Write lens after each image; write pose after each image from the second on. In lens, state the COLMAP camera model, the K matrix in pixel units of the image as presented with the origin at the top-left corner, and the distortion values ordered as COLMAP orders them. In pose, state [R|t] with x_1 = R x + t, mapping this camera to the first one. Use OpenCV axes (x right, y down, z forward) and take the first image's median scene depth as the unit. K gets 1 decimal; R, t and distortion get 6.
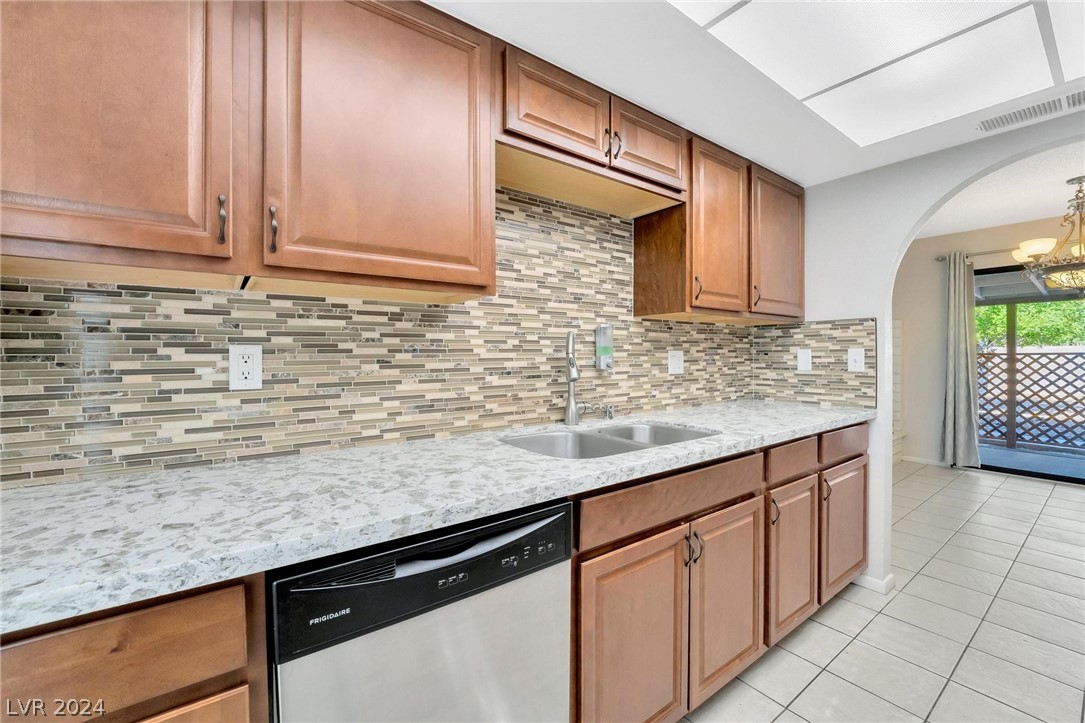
lens RADIAL K [[442.7, 0, 516.8], [0, 442.7, 358.1], [0, 0, 1]] dist [-0.026667, 0.000700]
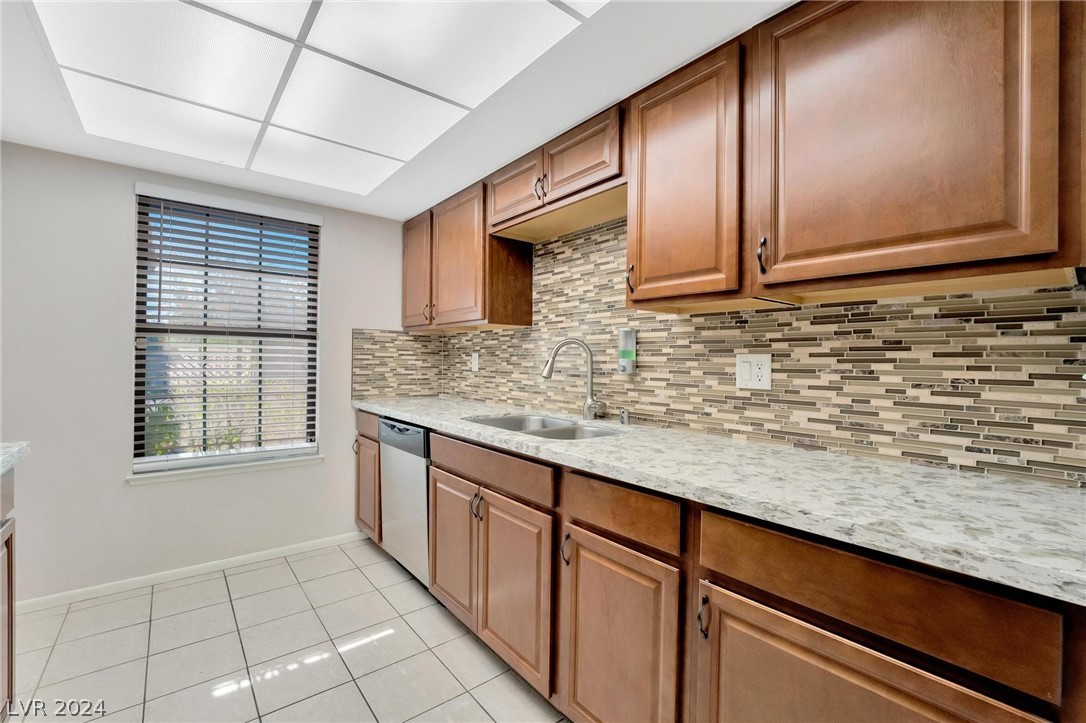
lens RADIAL K [[443.1, 0, 556.4], [0, 443.1, 361.2], [0, 0, 1]] dist [-0.026667, 0.000700]
pose [[0.109048, 0.007724, -0.994007, 1.239447], [-0.020412, 0.999776, 0.005529, -0.004638], [0.993827, 0.019687, 0.109181, 0.780084]]
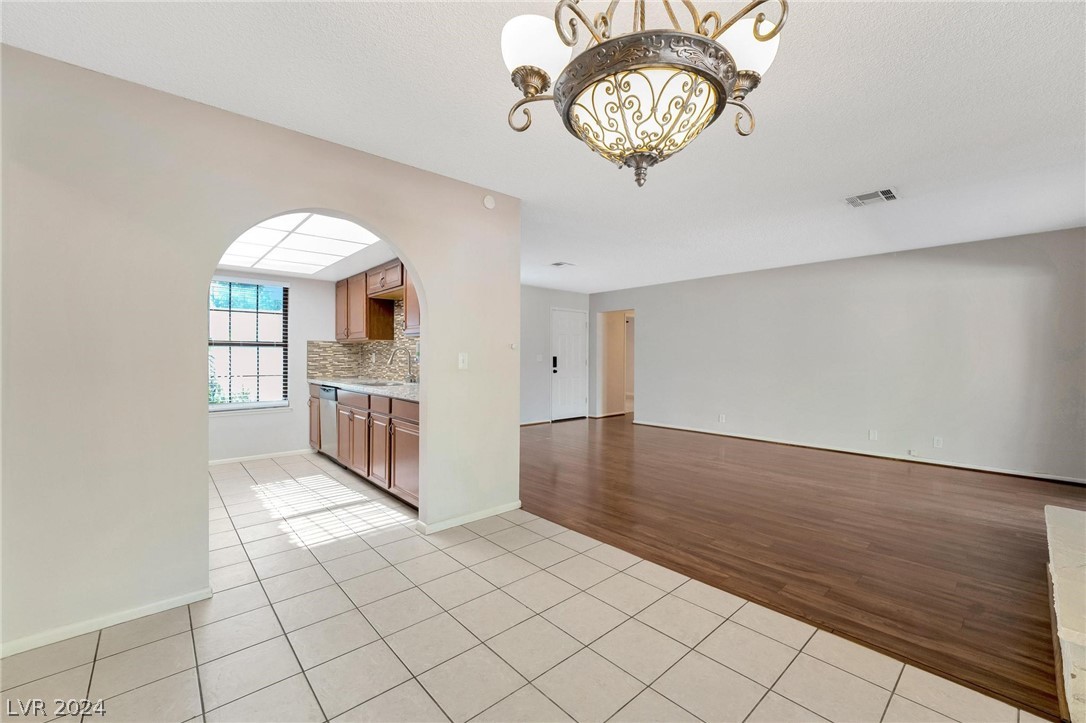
lens RADIAL K [[443.1, 0, 547.4], [0, 443.1, 363.0], [0, 0, 1]] dist [-0.026667, 0.000700]
pose [[0.128540, 0.015166, -0.991588, 2.685594], [-0.012157, 0.999832, 0.013716, -0.007975], [0.991630, 0.010292, 0.128703, 1.426902]]
